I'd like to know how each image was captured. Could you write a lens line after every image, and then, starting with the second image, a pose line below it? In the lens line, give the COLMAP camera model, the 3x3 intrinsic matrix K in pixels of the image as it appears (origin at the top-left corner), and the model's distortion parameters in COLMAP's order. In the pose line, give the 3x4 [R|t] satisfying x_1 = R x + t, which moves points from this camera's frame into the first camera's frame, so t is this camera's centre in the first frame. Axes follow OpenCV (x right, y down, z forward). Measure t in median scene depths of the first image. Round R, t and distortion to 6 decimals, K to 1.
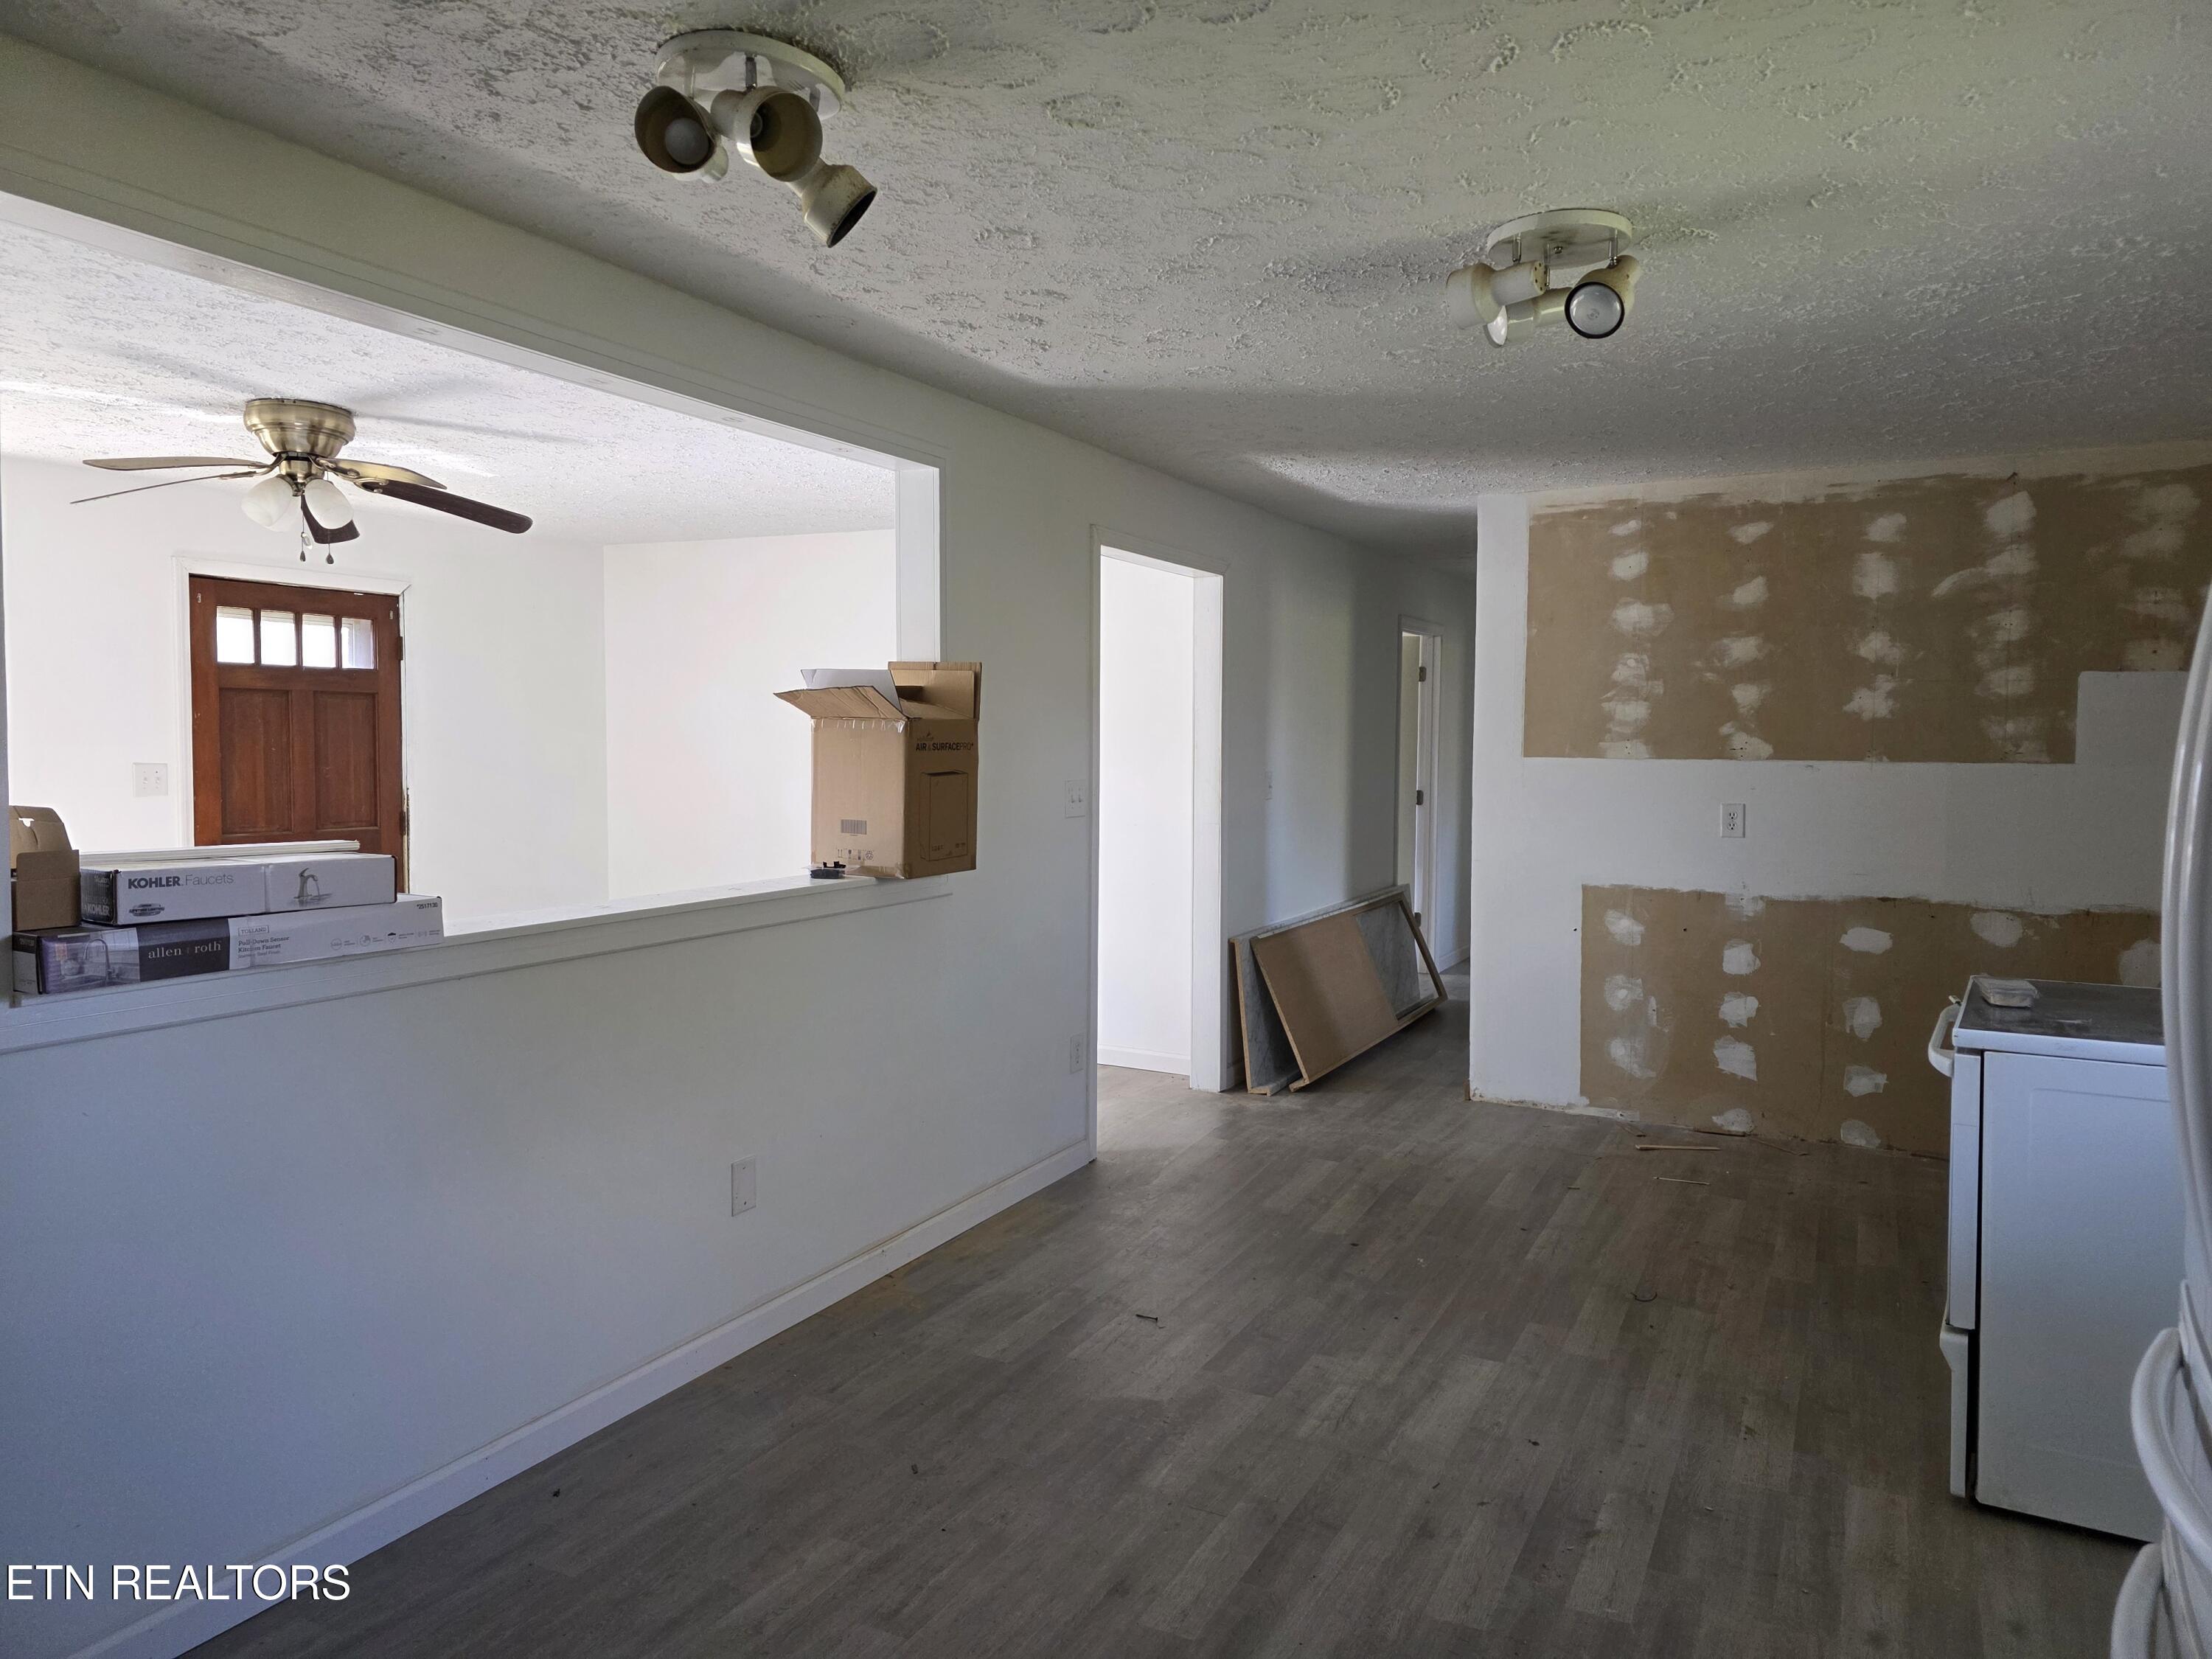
lens RADIAL K [[1502.3, 0, 1107.4], [0, 1502.3, 816.2], [0, 0, 1]] dist [0.025803, -0.004793]
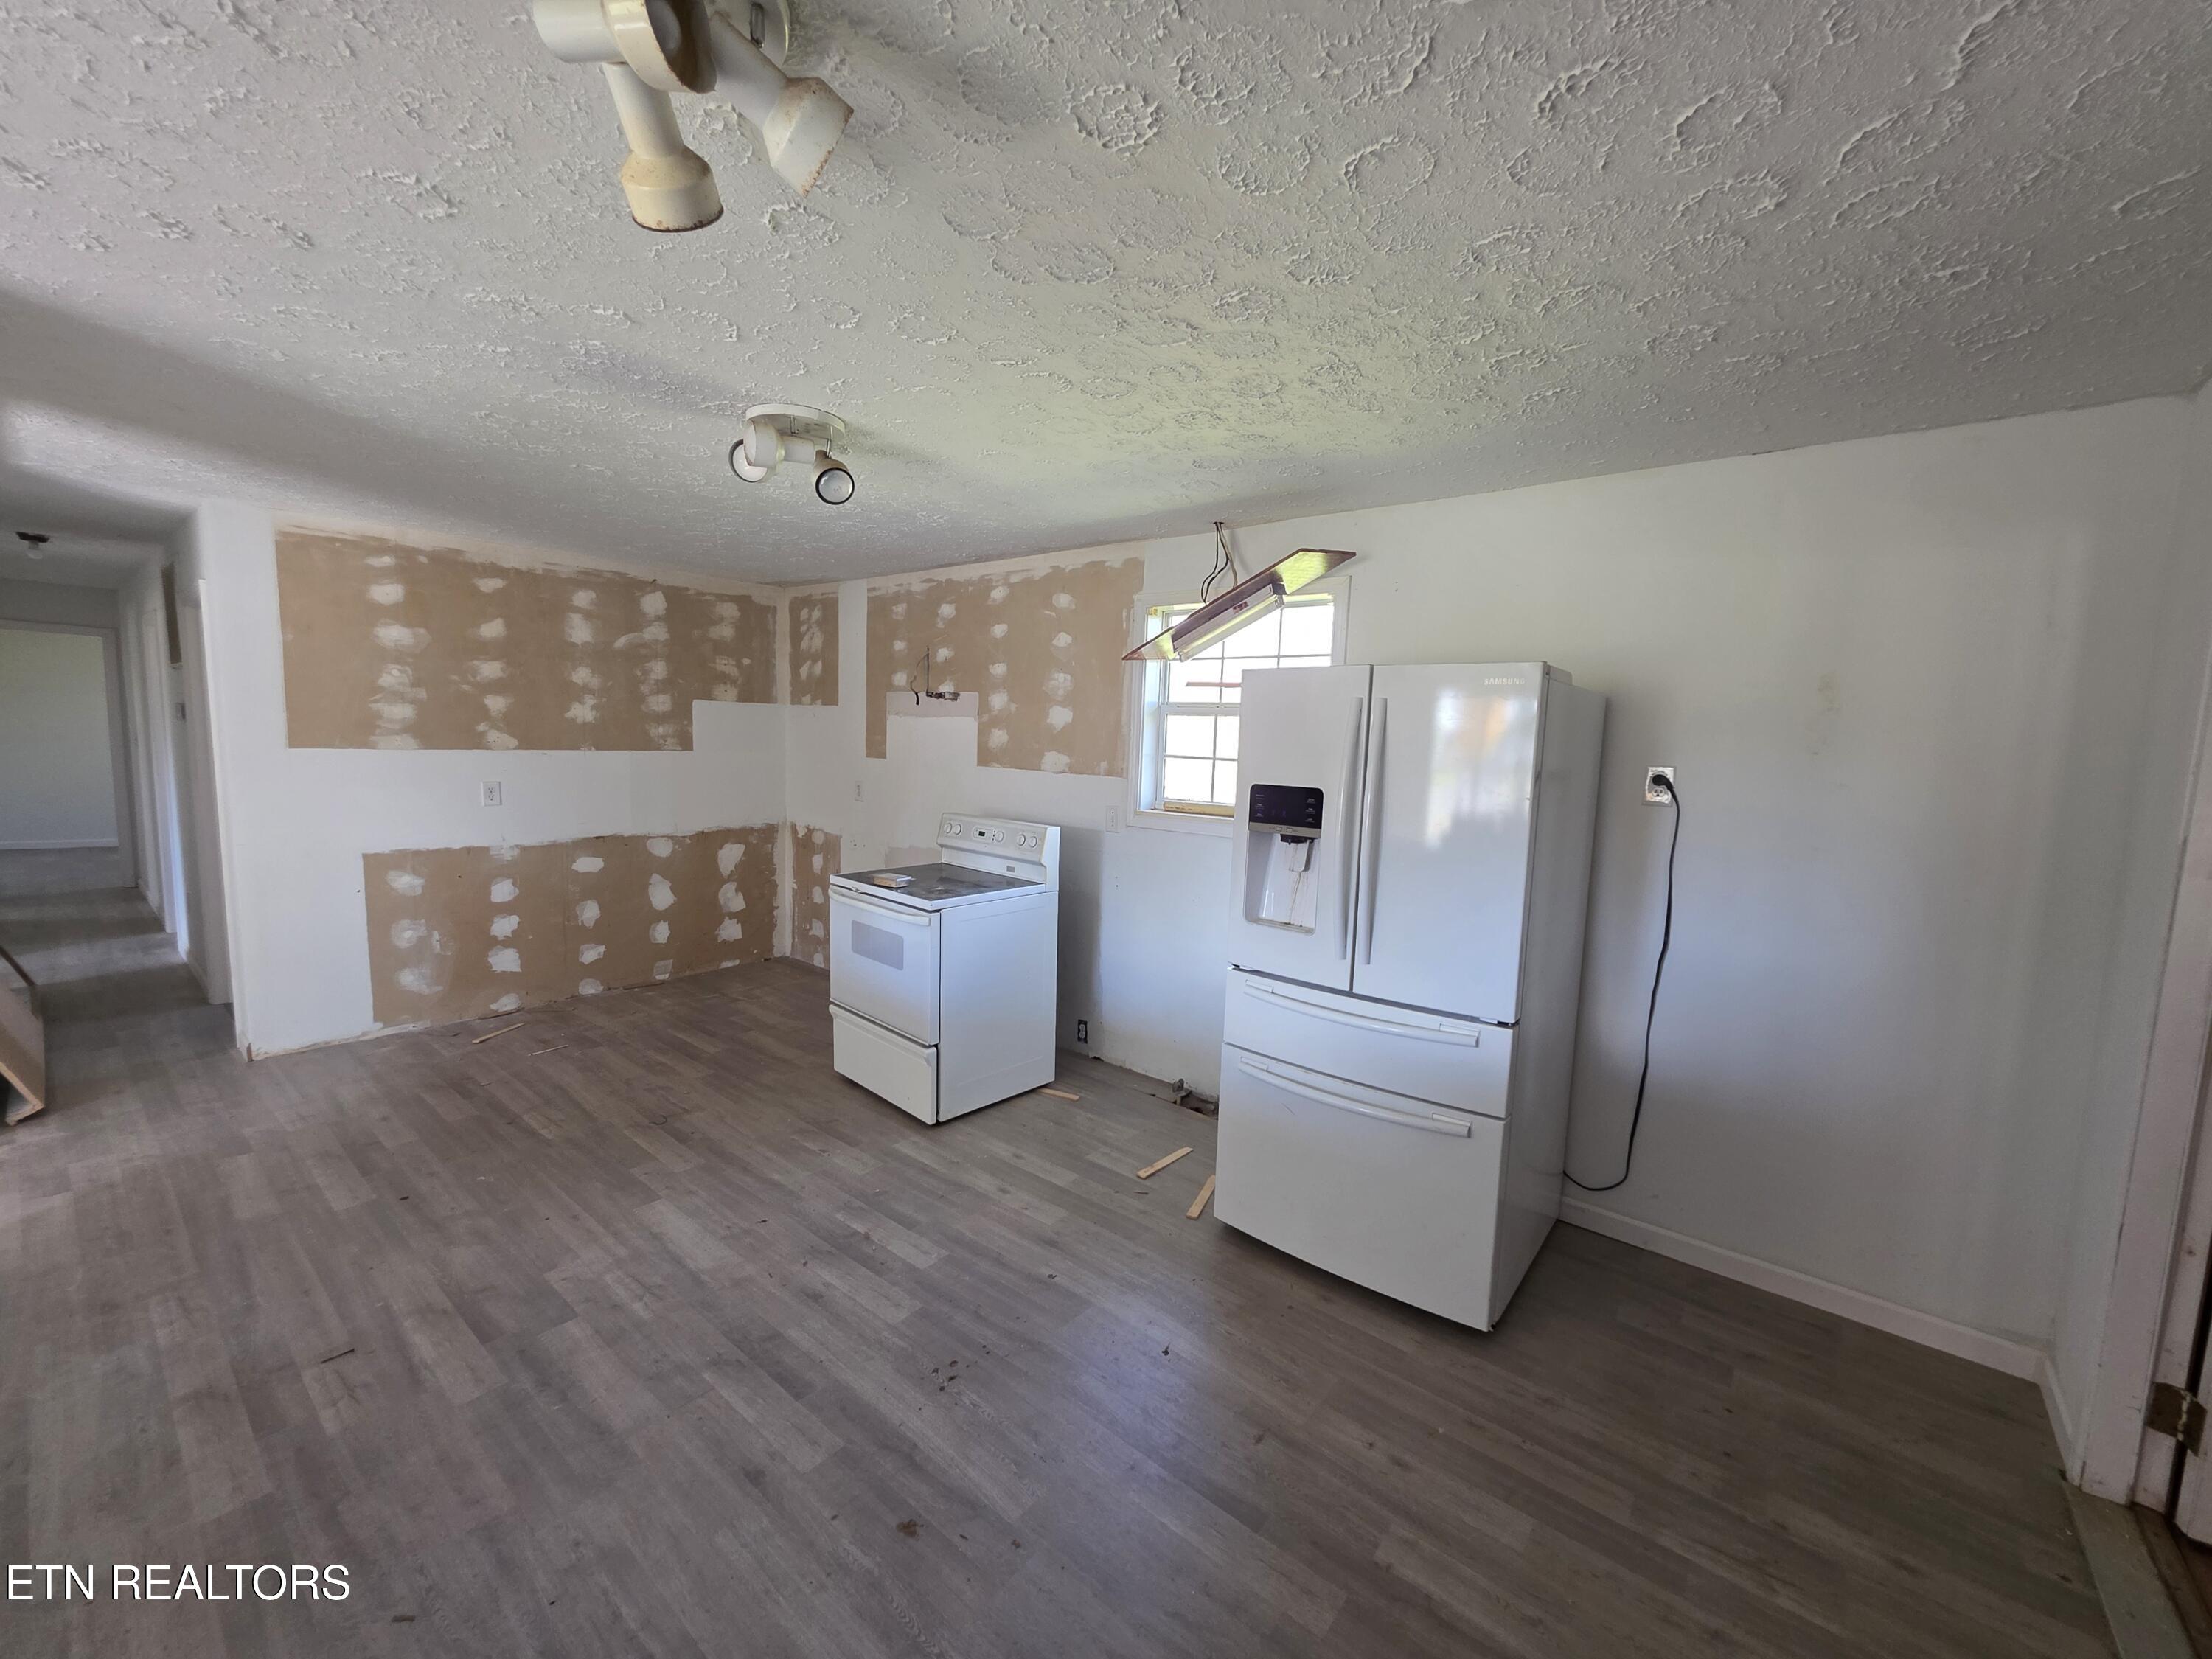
lens RADIAL K [[899.1, 0, 1103.6], [0, 899.1, 836.7], [0, 0, 1]] dist [0.001164, 0.000063]
pose [[0.189086, -0.115288, 0.975169, -0.305954], [0.018494, 0.993326, 0.113848, -0.043583], [-0.981786, -0.003492, 0.189957, 0.300722]]
